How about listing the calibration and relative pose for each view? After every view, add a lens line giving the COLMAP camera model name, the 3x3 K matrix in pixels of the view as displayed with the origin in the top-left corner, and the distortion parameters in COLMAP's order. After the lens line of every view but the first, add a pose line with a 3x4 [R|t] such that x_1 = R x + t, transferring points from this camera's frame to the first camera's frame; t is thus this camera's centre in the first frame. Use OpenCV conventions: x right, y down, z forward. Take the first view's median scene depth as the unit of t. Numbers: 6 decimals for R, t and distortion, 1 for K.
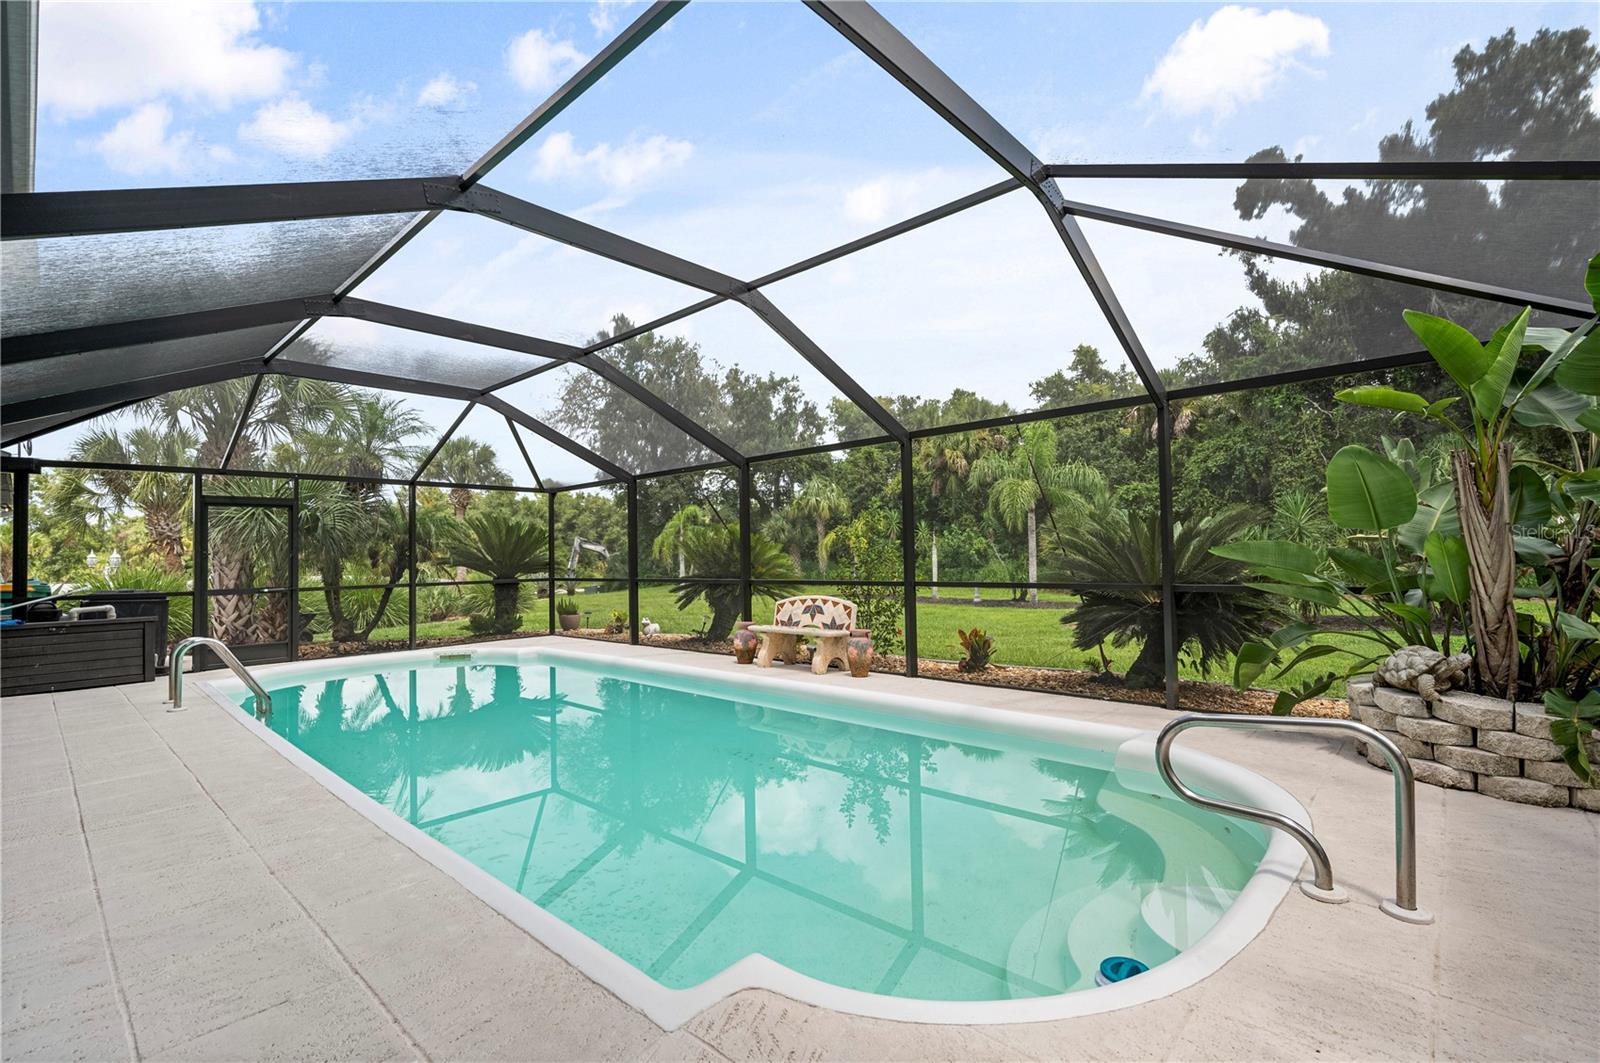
lens RADIAL K [[725.8, 0, 810.7], [0, 725.8, 533.1], [0, 0, 1]] dist [0.002372, -0.000690]
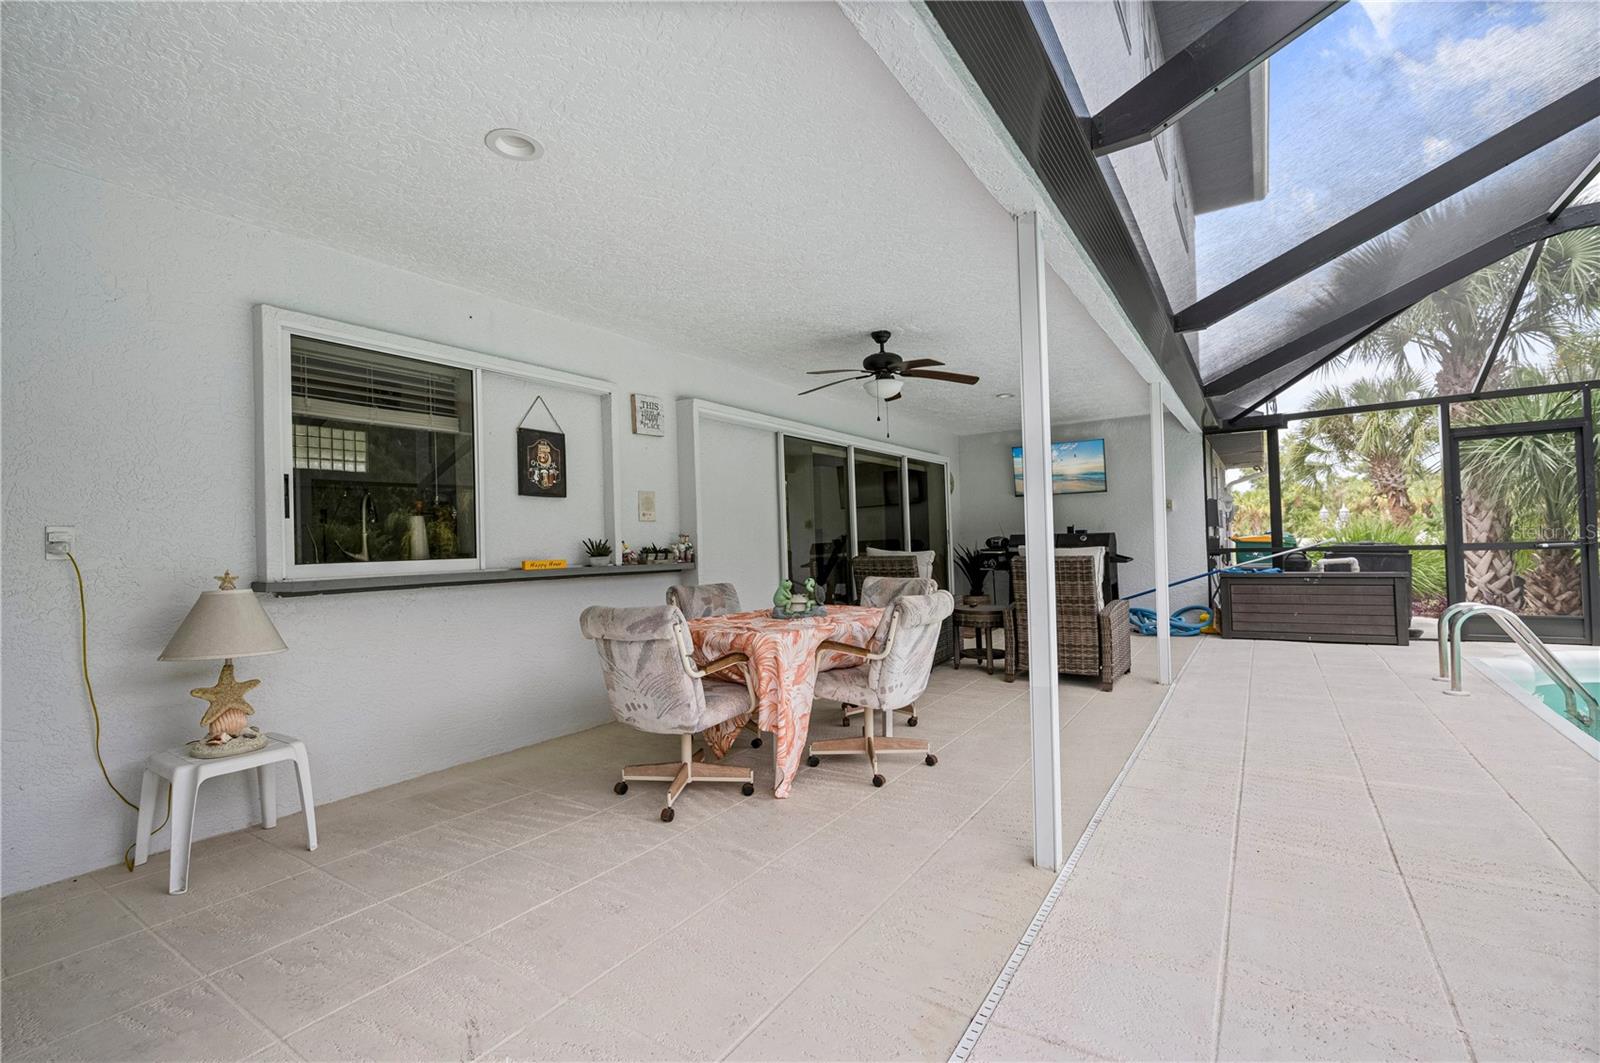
lens RADIAL K [[725.8, 0, 794.7], [0, 725.8, 530.0], [0, 0, 1]] dist [0.002372, -0.000690]
pose [[0.171853, -0.003661, -0.985116, -0.133983], [0.057635, 0.998318, 0.006345, 0.012892], [0.983435, -0.057868, 0.171775, 0.104287]]
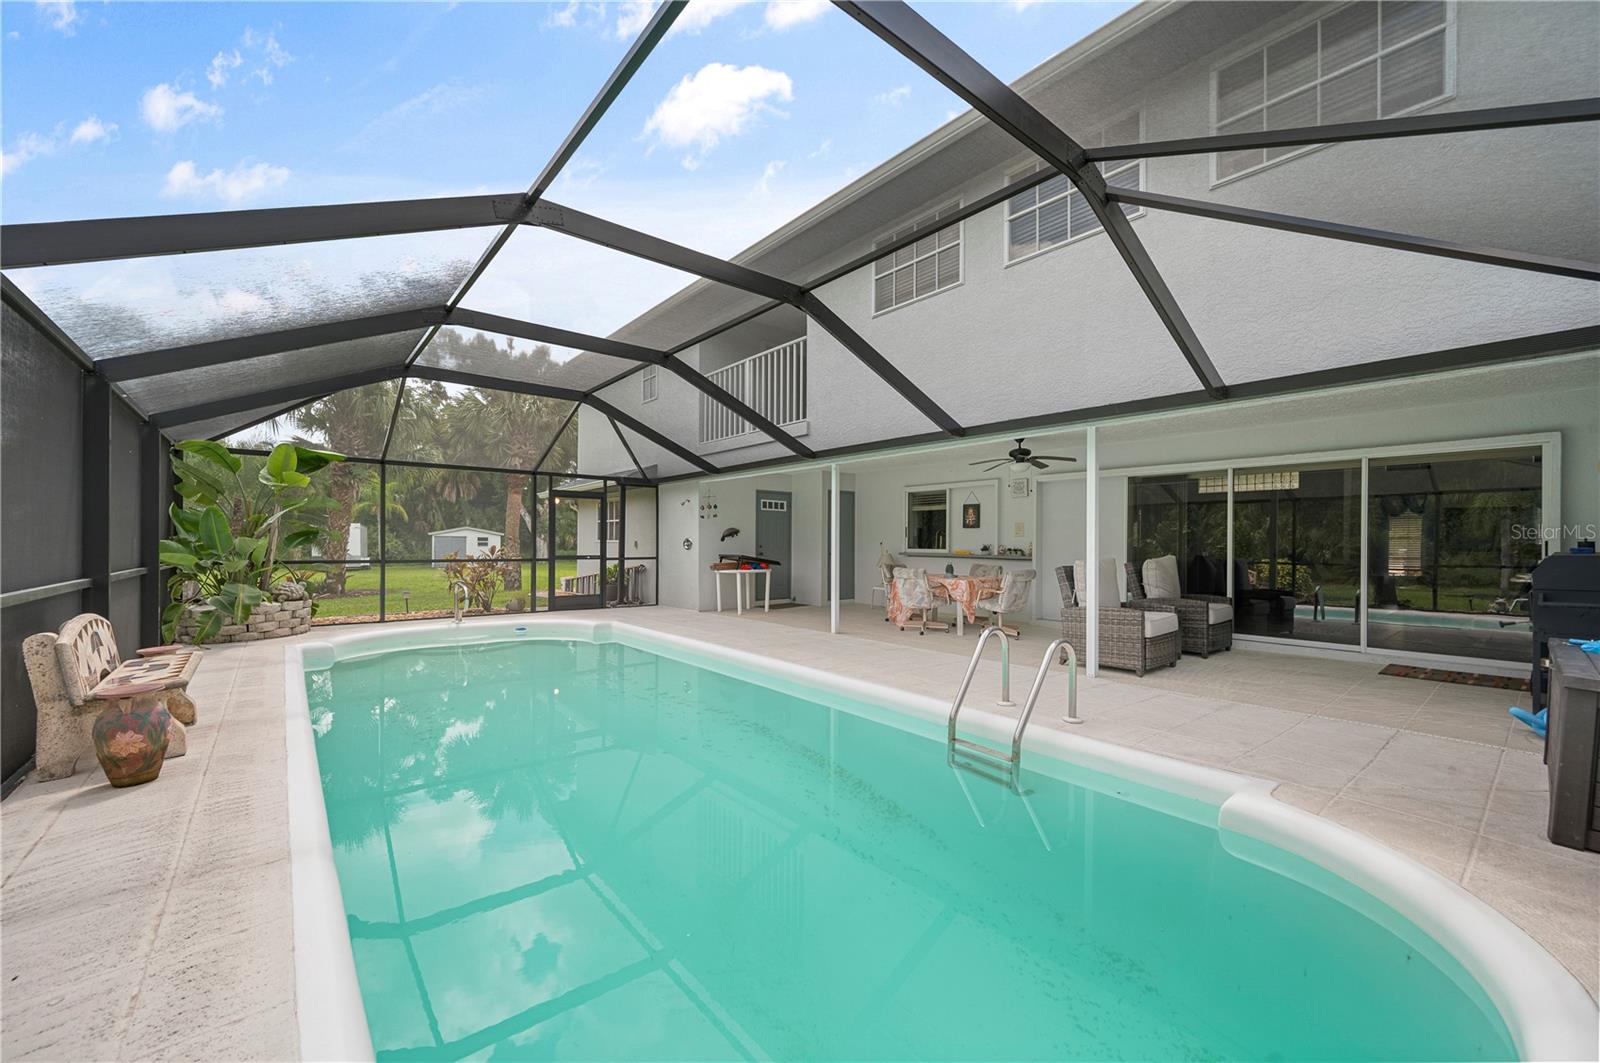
lens RADIAL K [[648.7, 0, 805.7], [0, 648.7, 542.8], [0, 0, 1]] dist [0.000326, 0.000131]
pose [[-0.989655, 0.017246, 0.142428, -0.477437], [0.013056, 0.999456, -0.030299, 0.040524], [-0.142873, -0.028126, -0.989341, 1.151500]]
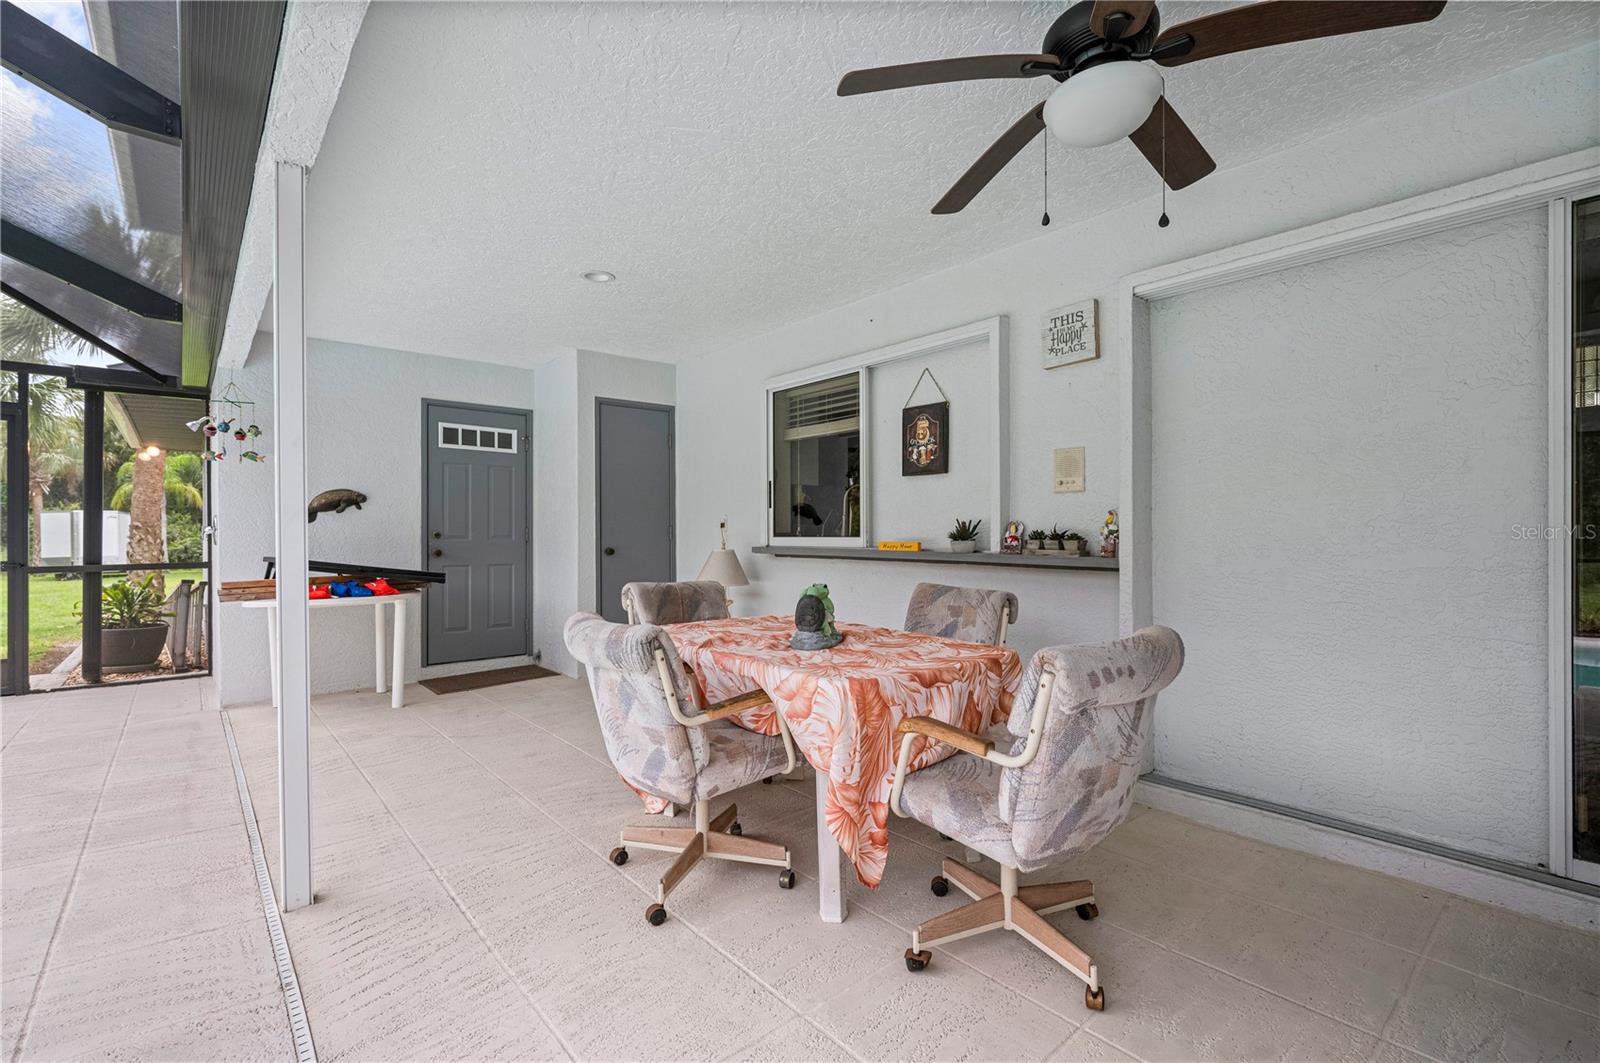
lens RADIAL K [[725.8, 0, 811.9], [0, 725.8, 536.8], [0, 0, 1]] dist [0.002372, -0.000690]
pose [[-0.992143, 0.026781, 0.122208, -0.583559], [0.023662, 0.999358, -0.026903, 0.032181], [-0.122851, -0.023800, -0.992140, 0.456488]]
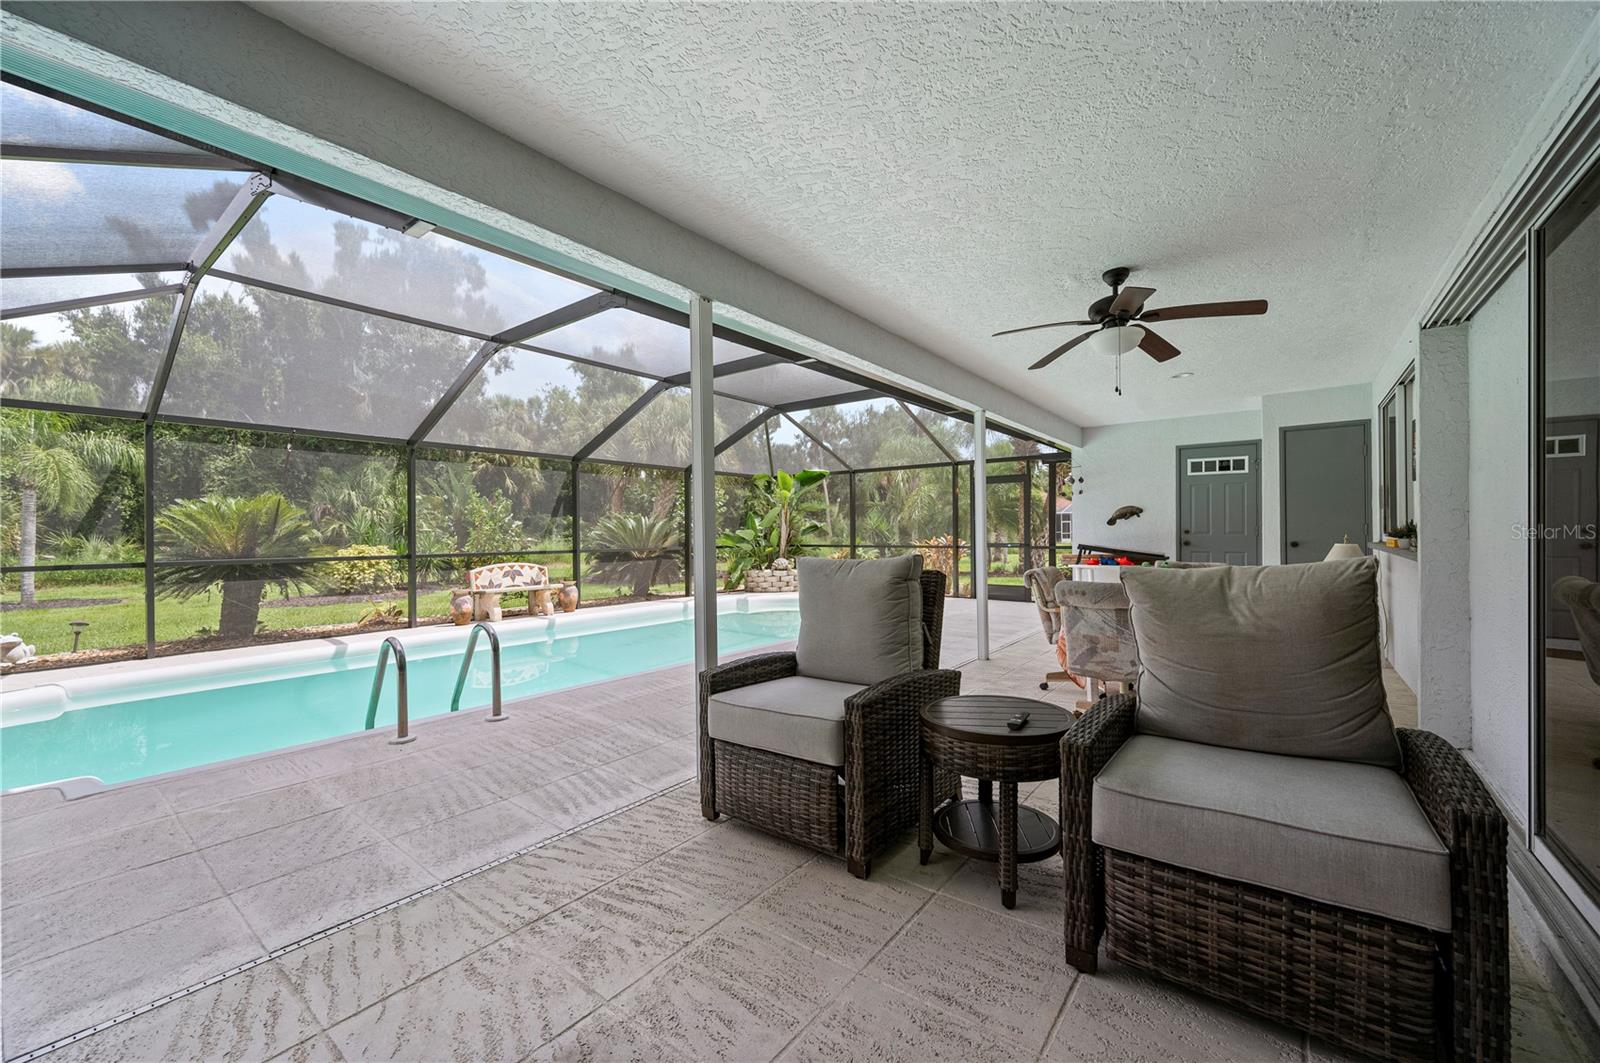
lens RADIAL K [[648.7, 0, 799.2], [0, 648.7, 529.6], [0, 0, 1]] dist [0.000326, 0.000131]
pose [[-0.090727, 0.029396, 0.995442, -0.983997], [-0.021102, 0.999283, -0.031433, 0.041252], [-0.995652, -0.023857, -0.090041, 0.471656]]
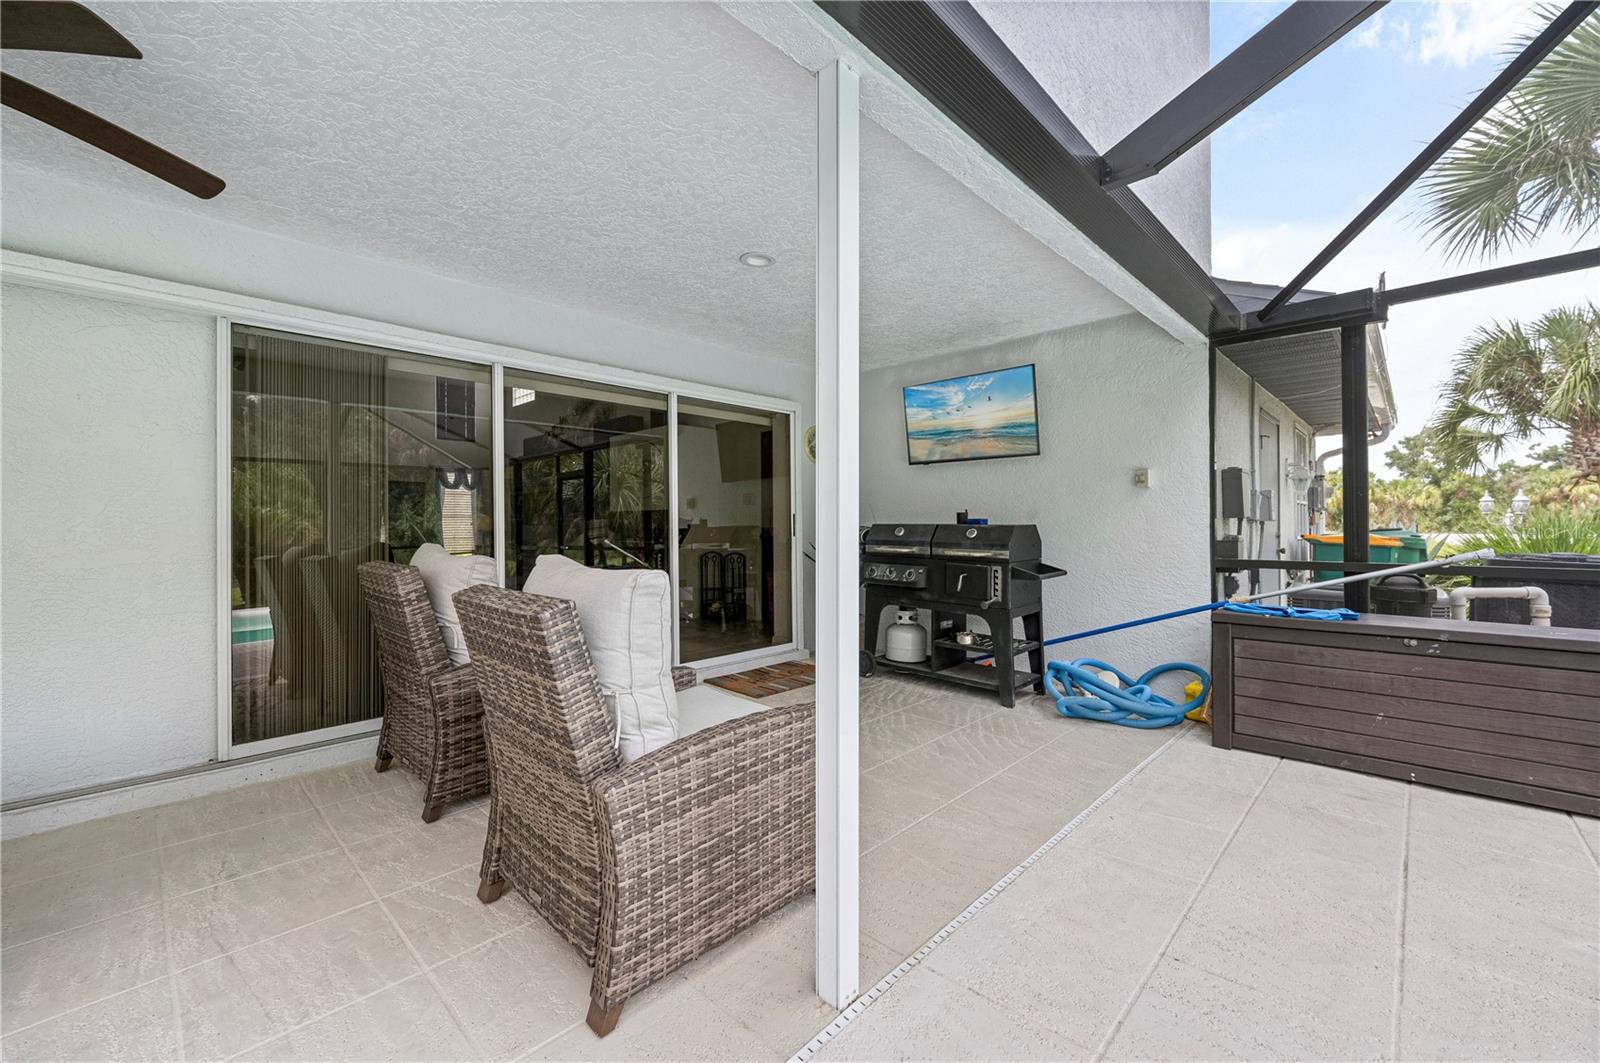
lens RADIAL K [[648.7, 0, 798.4], [0, 648.7, 522.2], [0, 0, 1]] dist [0.000326, 0.000131]
pose [[-0.019261, 0.015194, -0.999699, -0.484781], [0.036684, 0.999222, 0.014480, 0.029584], [0.999141, -0.036394, -0.019803, 0.482248]]
